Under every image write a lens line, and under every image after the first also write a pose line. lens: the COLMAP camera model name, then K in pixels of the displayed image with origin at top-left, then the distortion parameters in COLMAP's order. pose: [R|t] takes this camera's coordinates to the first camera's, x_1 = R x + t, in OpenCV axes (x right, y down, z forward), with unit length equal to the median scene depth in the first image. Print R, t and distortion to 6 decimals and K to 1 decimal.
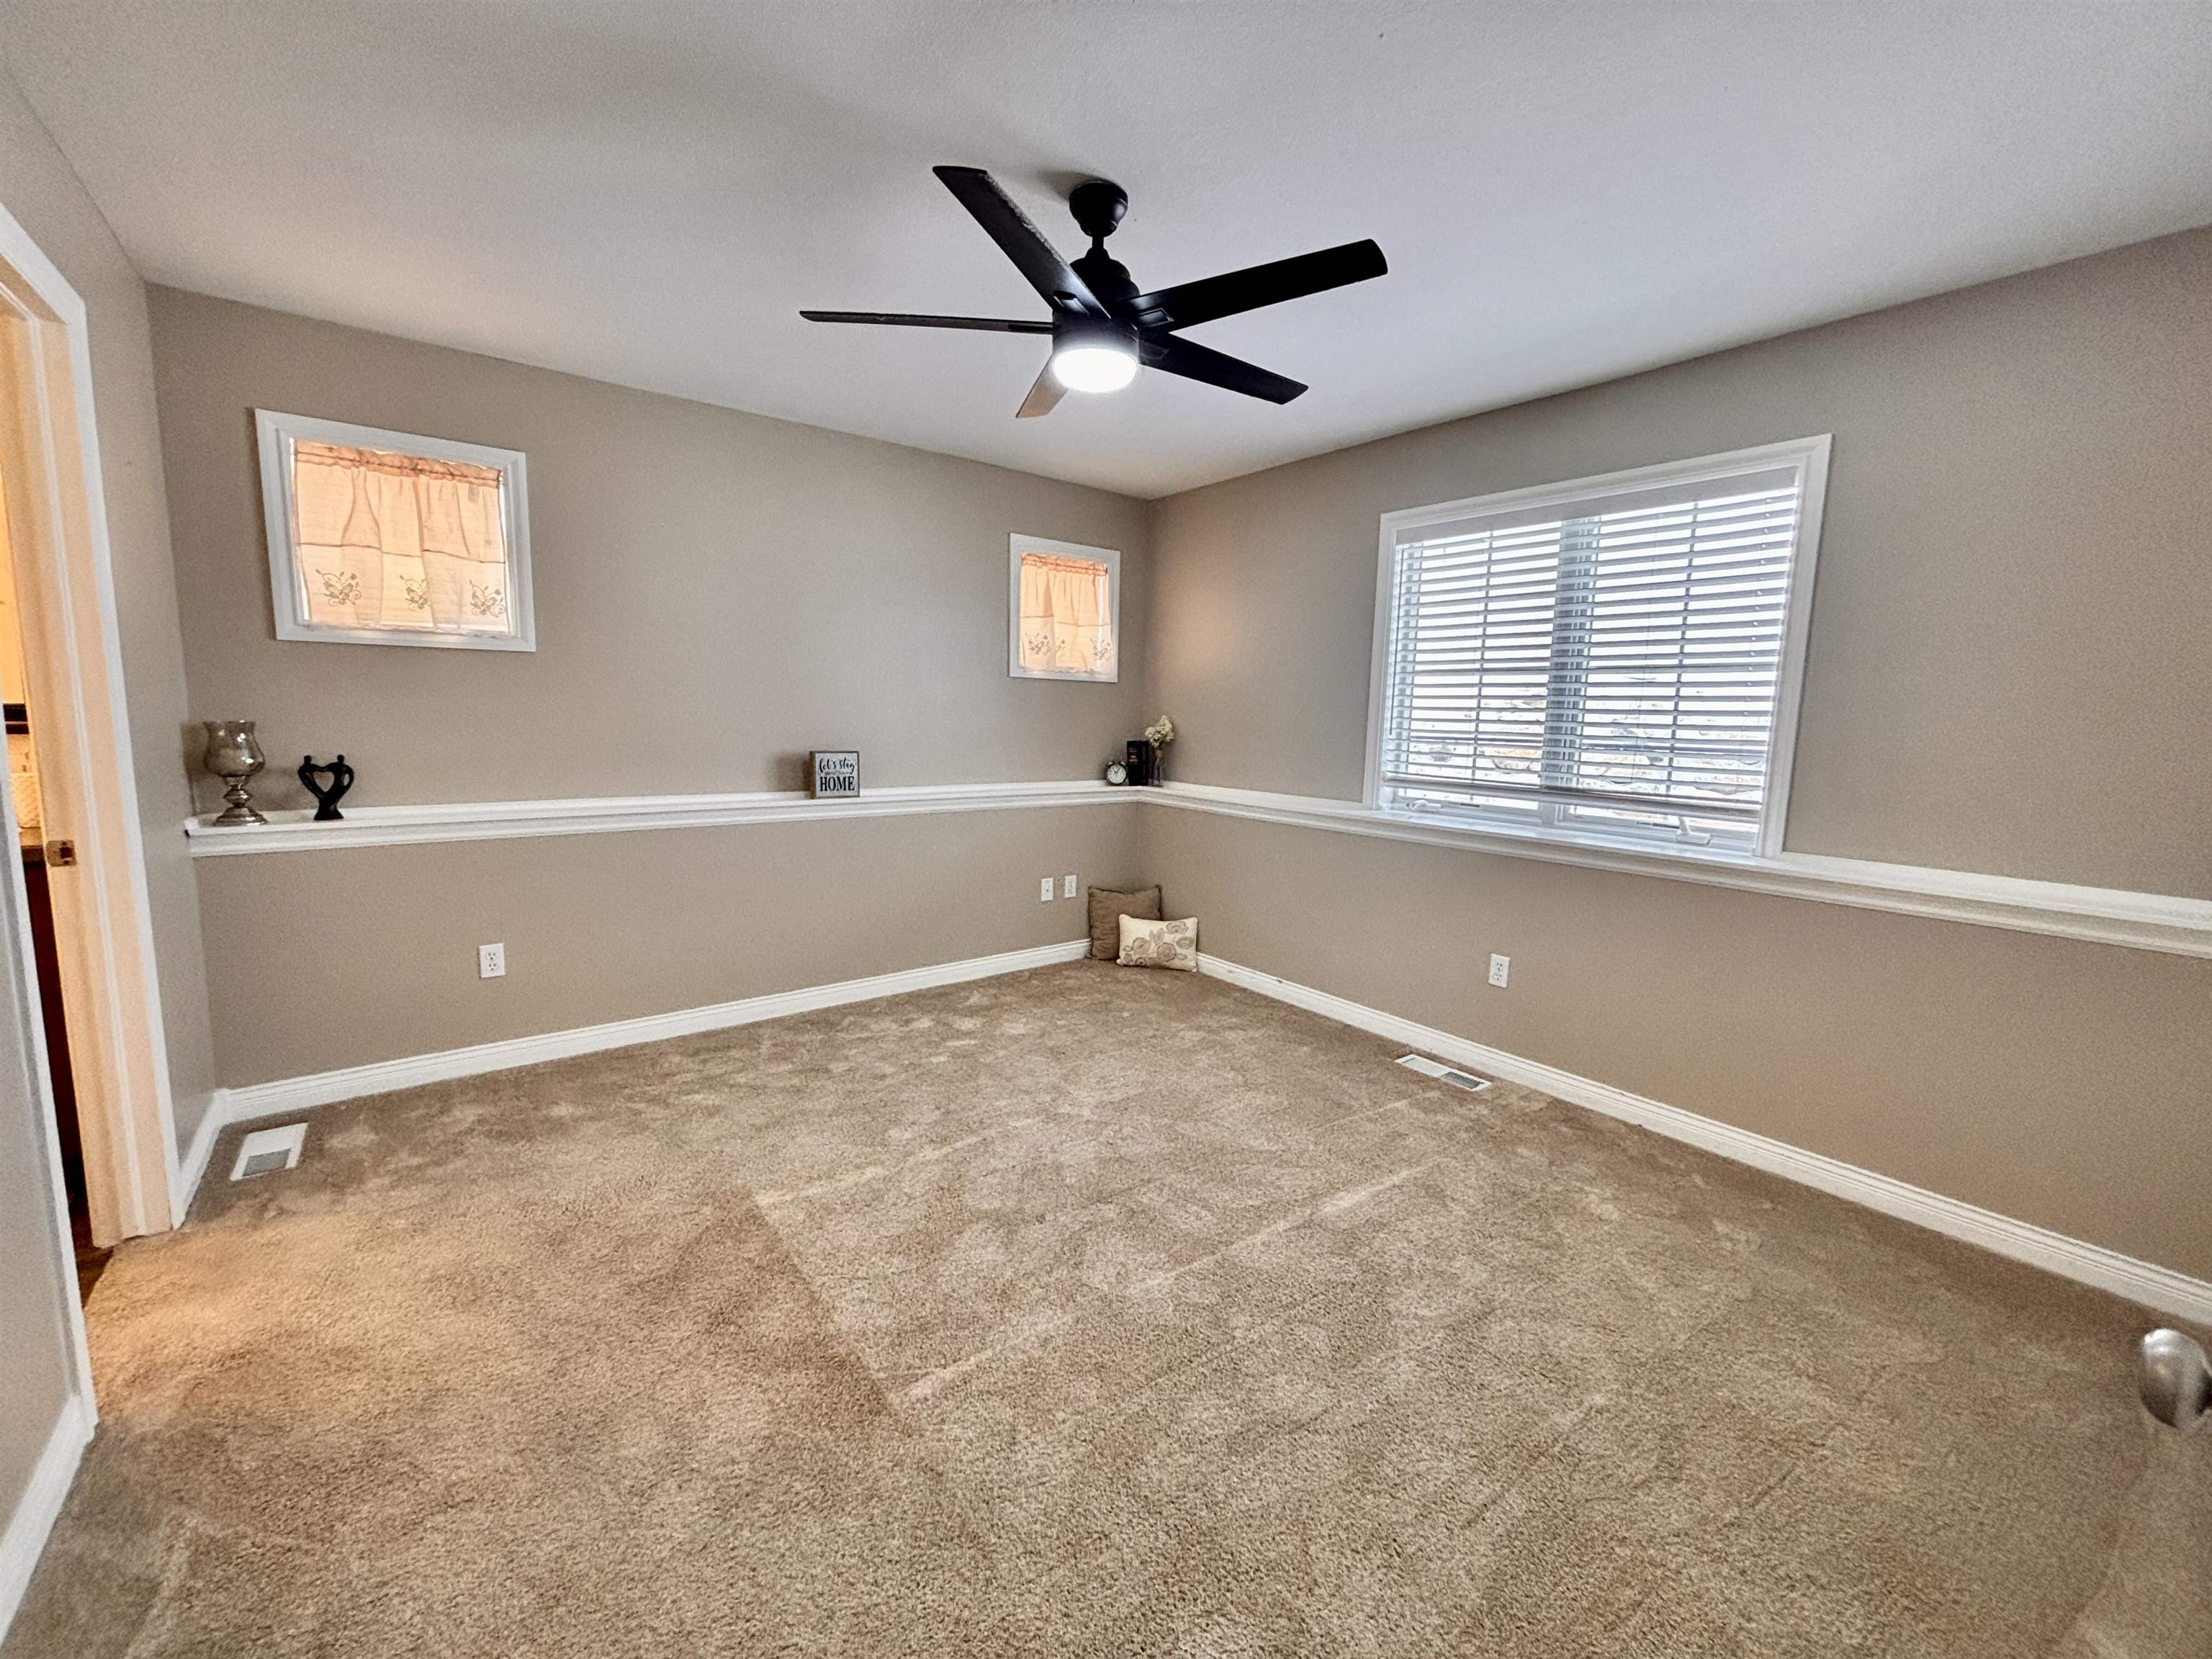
lens RADIAL K [[890.9, 0, 1102.7], [0, 890.9, 830.3], [0, 0, 1]] dist [0.000224, 0.001125]
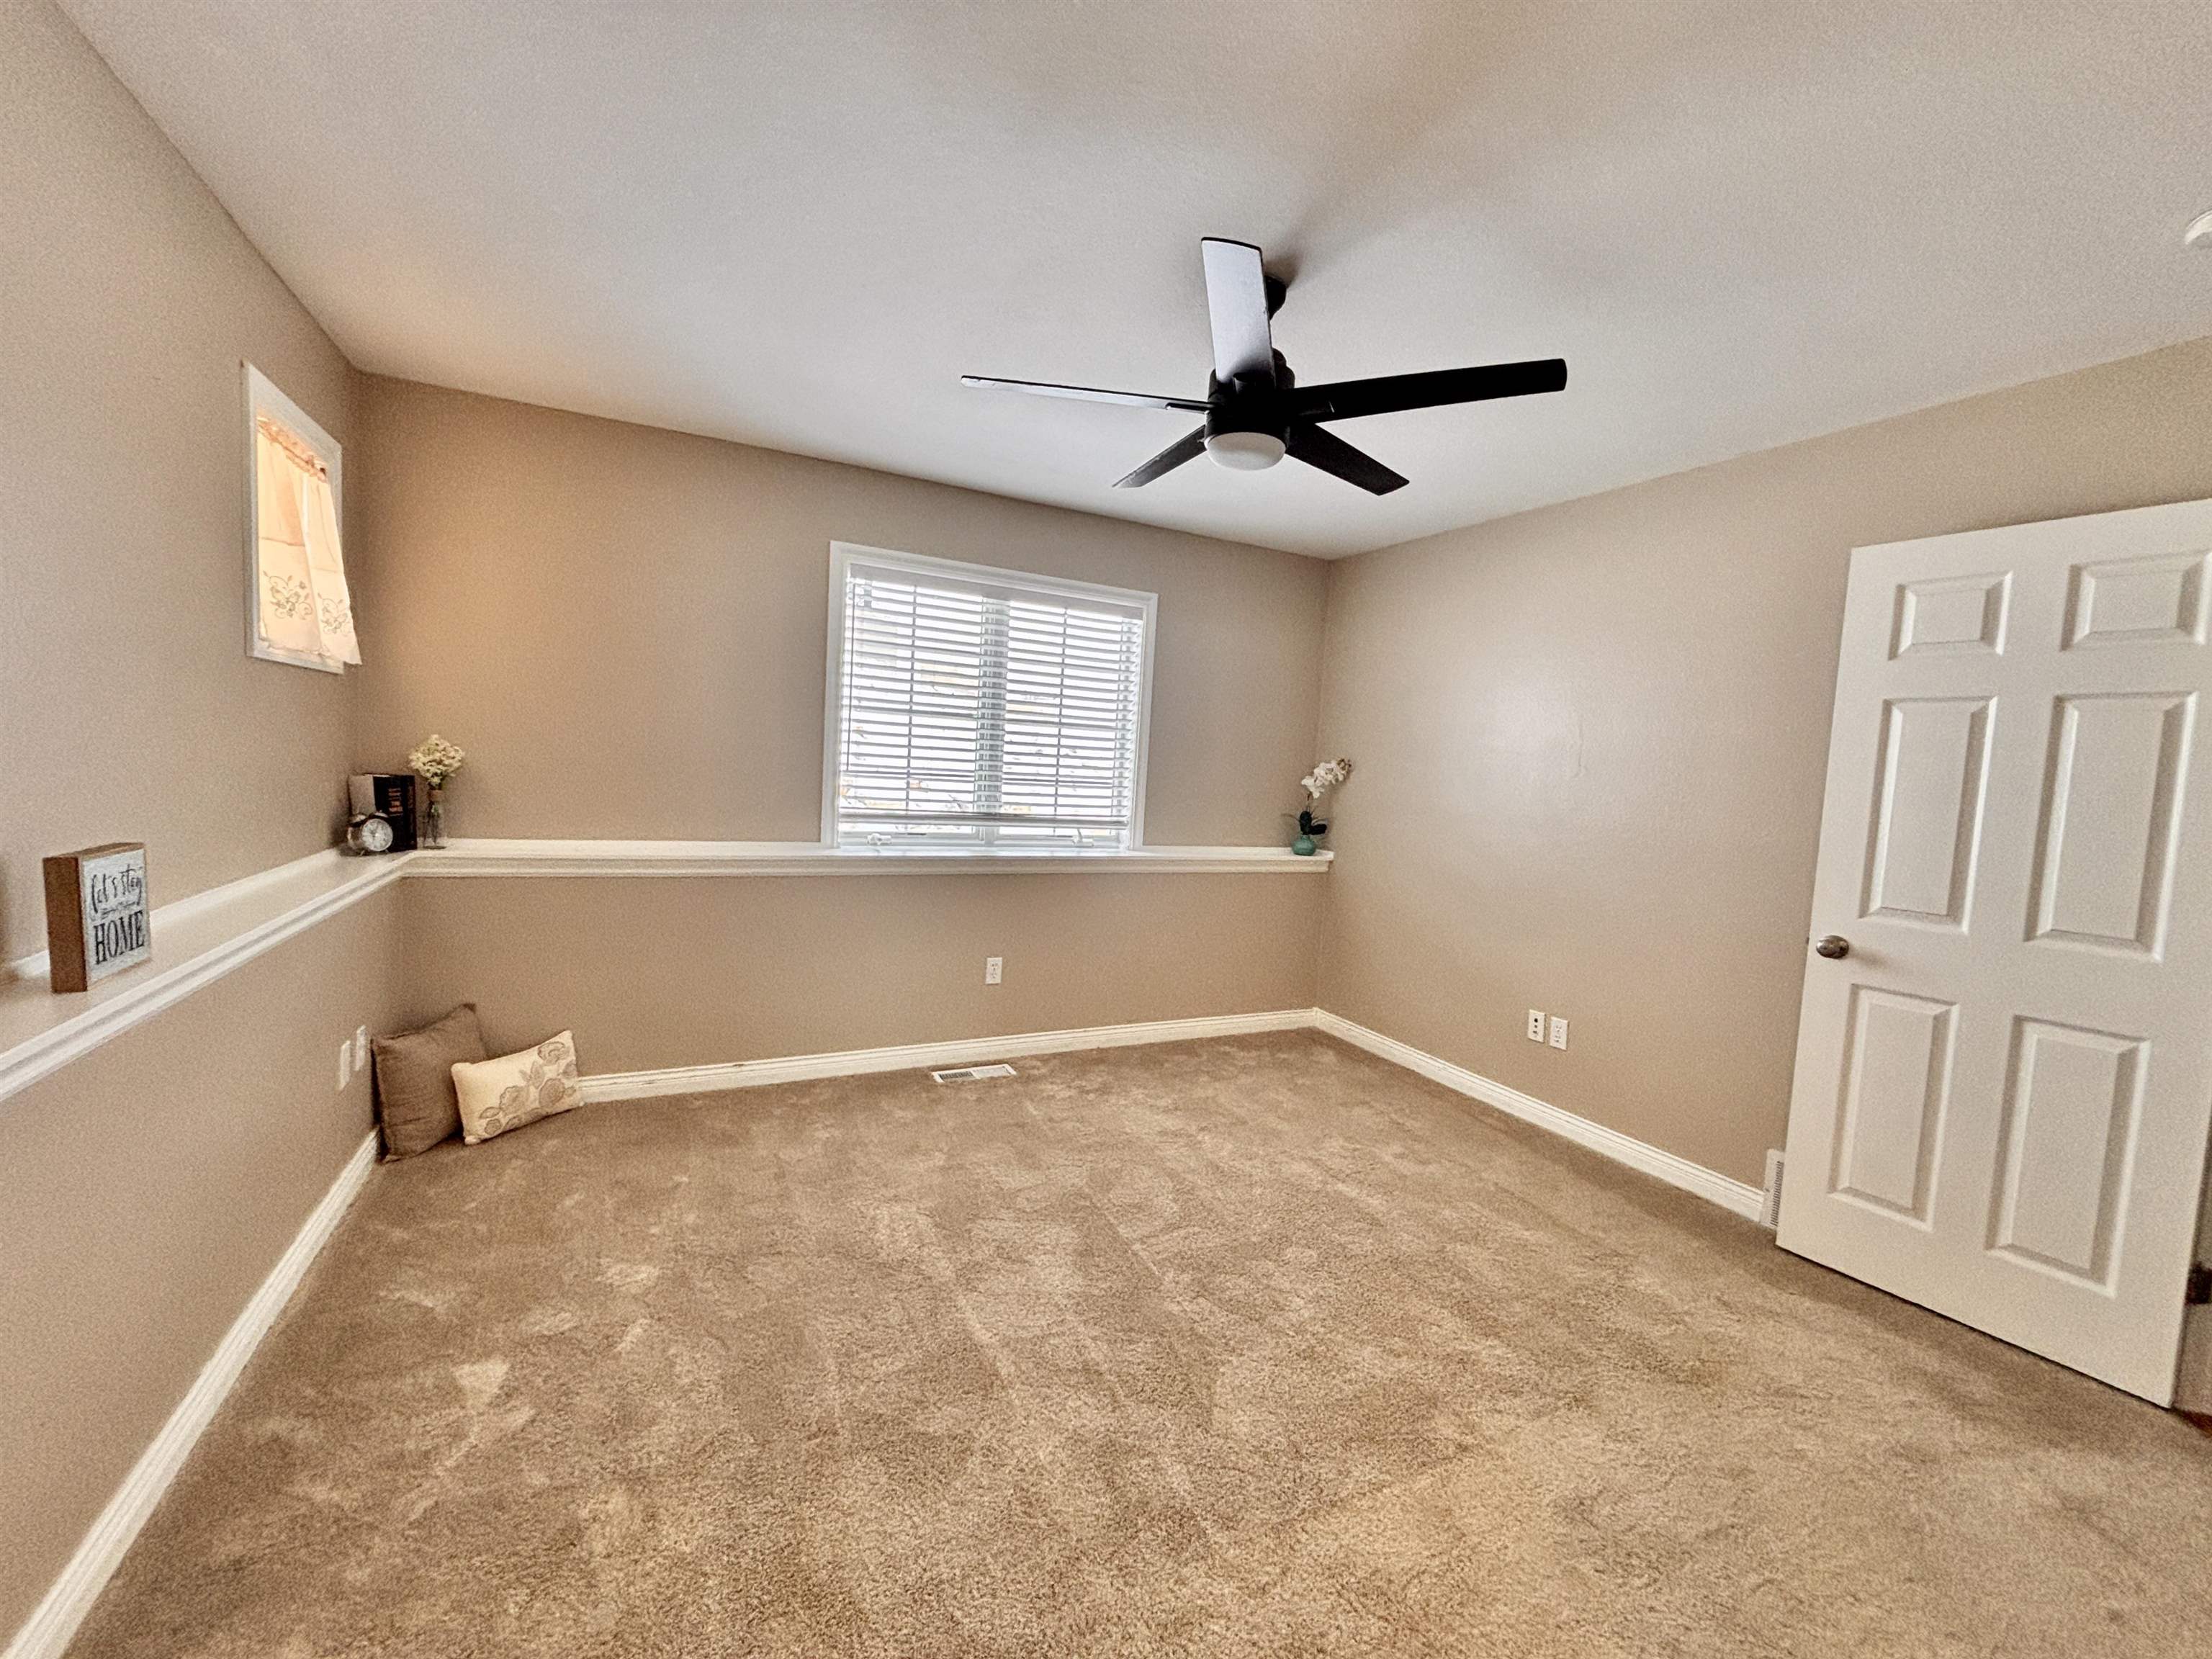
lens RADIAL K [[890.9, 0, 1104.1], [0, 890.9, 829.0], [0, 0, 1]] dist [0.000224, 0.001125]
pose [[0.185793, -0.088311, 0.978612, -0.618778], [0.076260, 0.994245, 0.075244, -0.100188], [-0.979625, 0.060649, 0.191458, 0.569689]]
